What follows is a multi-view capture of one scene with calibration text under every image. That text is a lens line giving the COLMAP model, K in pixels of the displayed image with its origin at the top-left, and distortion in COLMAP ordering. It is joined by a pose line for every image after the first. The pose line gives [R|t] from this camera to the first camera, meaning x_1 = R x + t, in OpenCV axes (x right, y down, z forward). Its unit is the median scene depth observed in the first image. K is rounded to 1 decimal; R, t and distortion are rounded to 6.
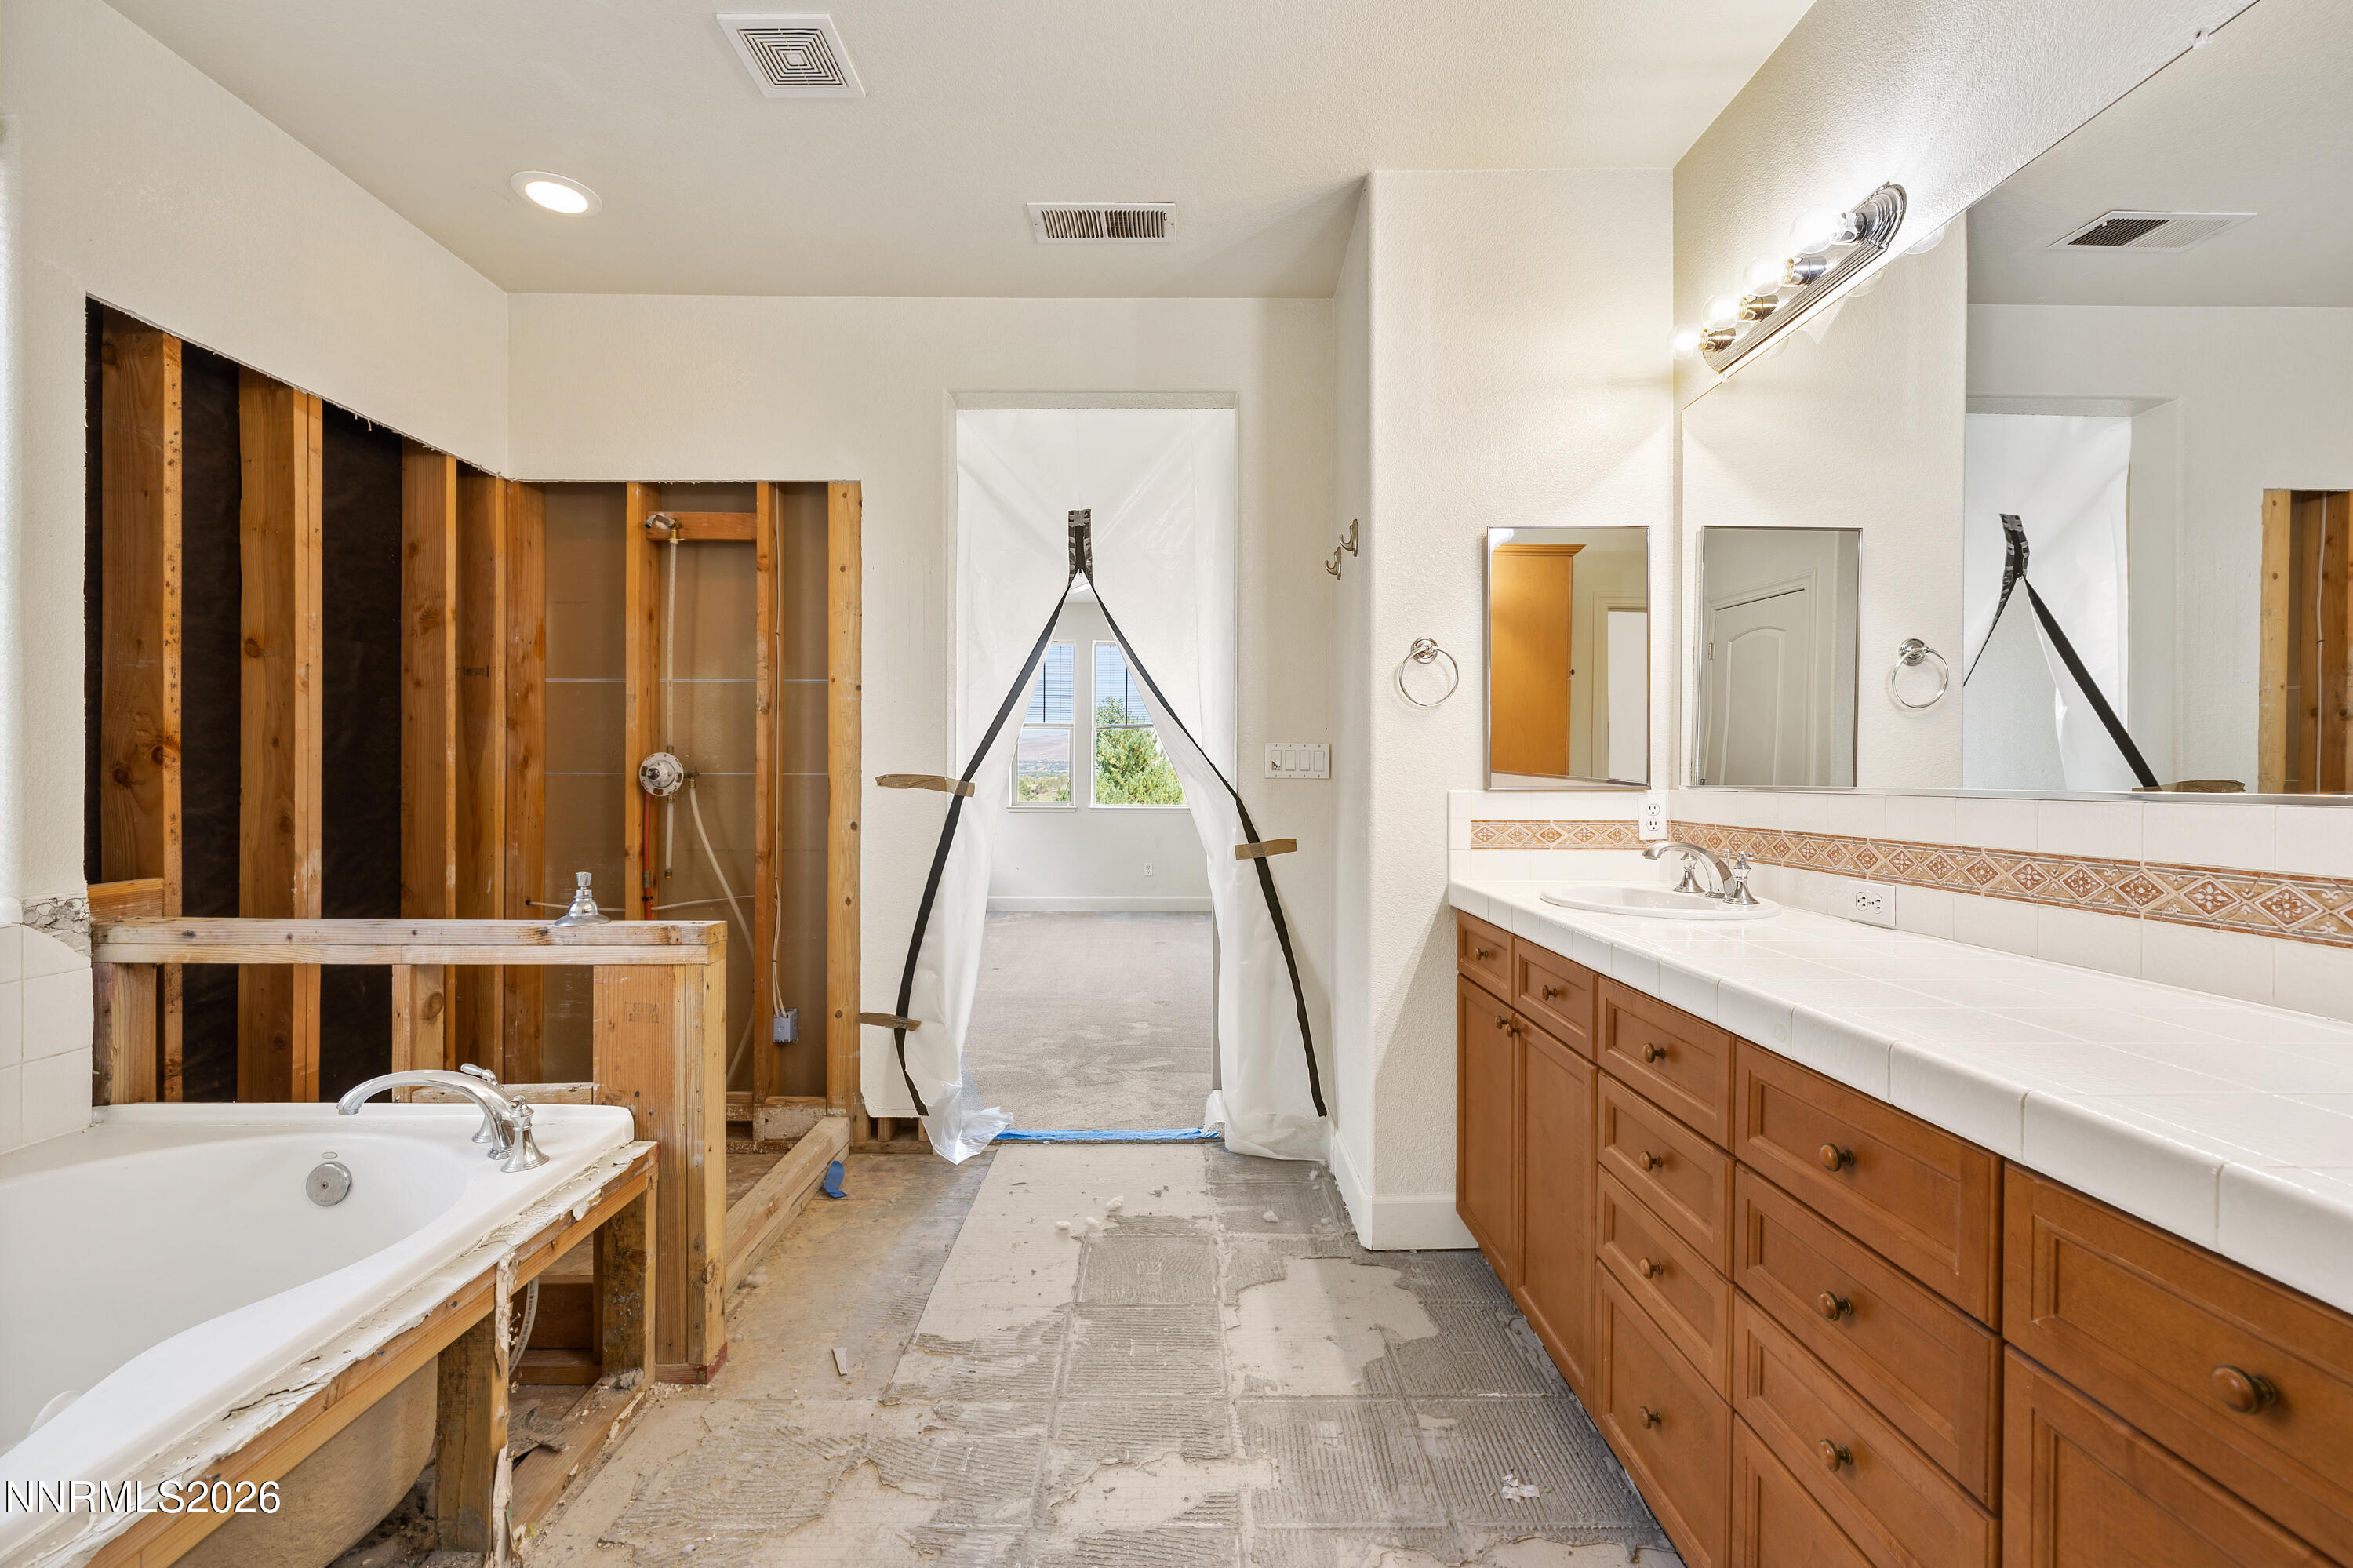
lens RADIAL K [[997.2, 0, 1173.3], [0, 997.2, 775.4], [0, 0, 1]] dist [0.004002, 0.000203]
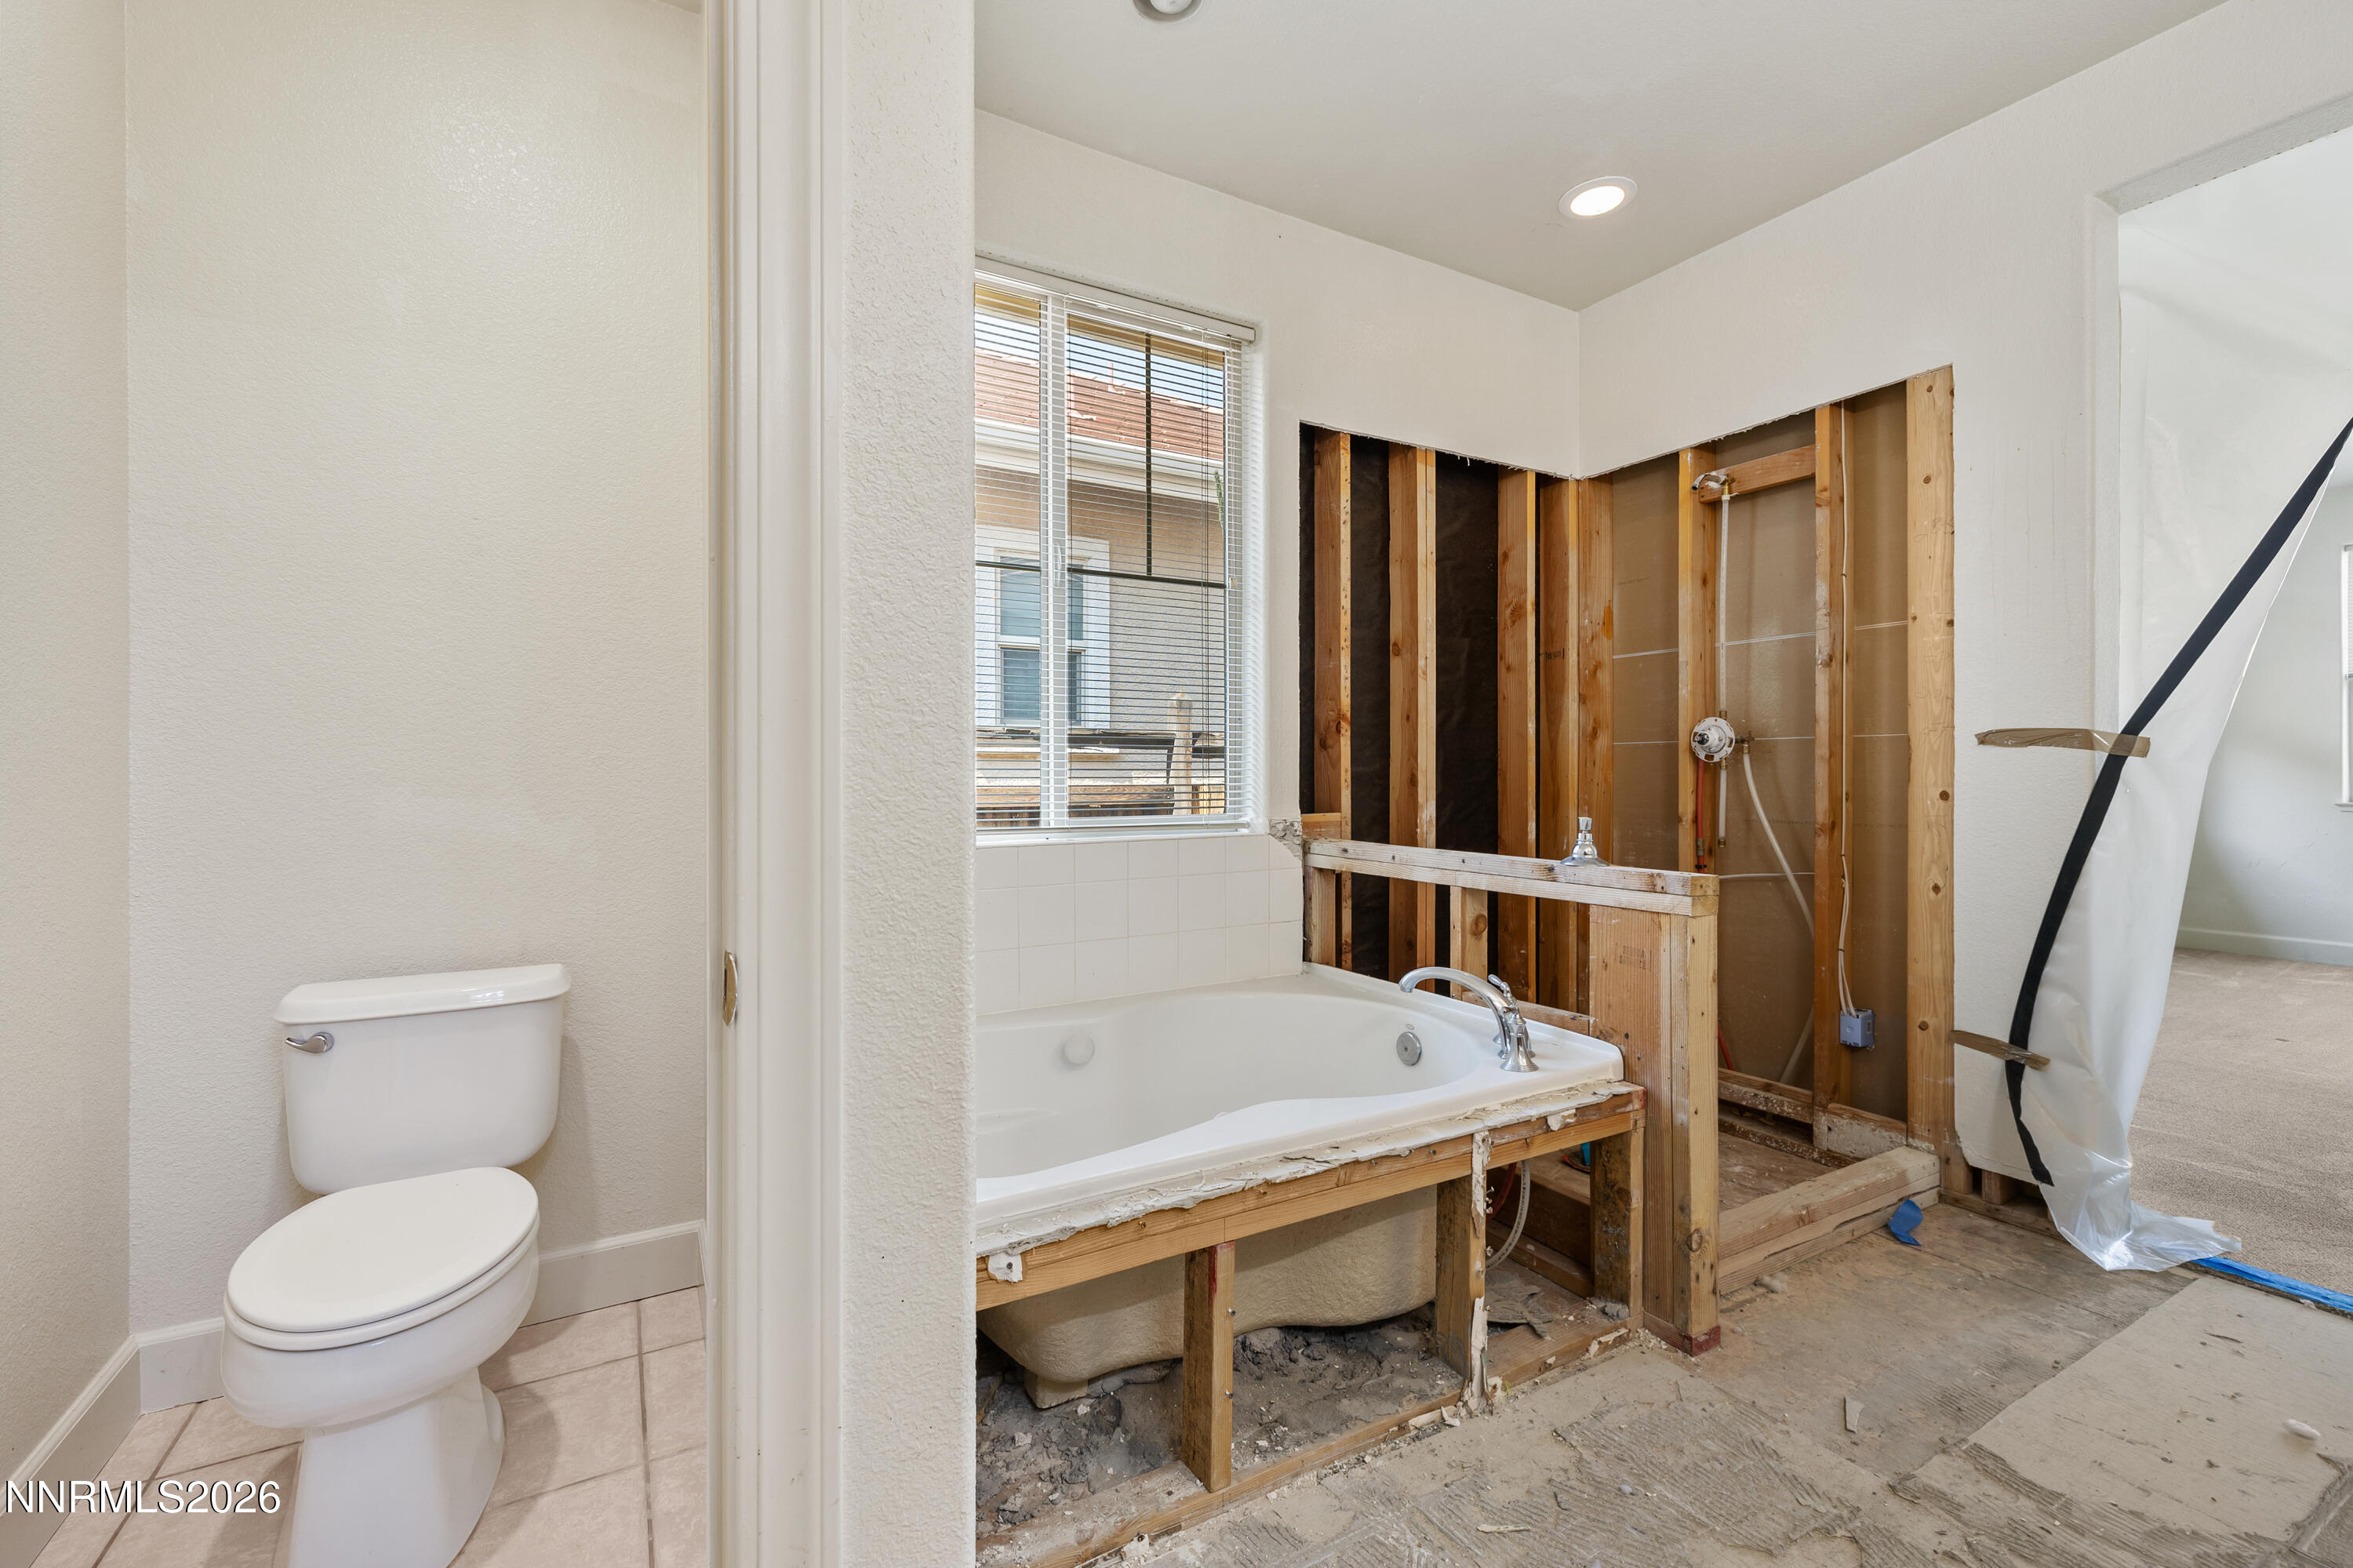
lens RADIAL K [[997.2, 0, 1176.4], [0, 997.2, 776.5], [0, 0, 1]] dist [0.004002, 0.000203]
pose [[0.485074, -0.005112, -0.874458, 0.108557], [0.001400, 0.999986, -0.005069, 0.049868], [0.874472, 0.001235, 0.485074, 0.088552]]
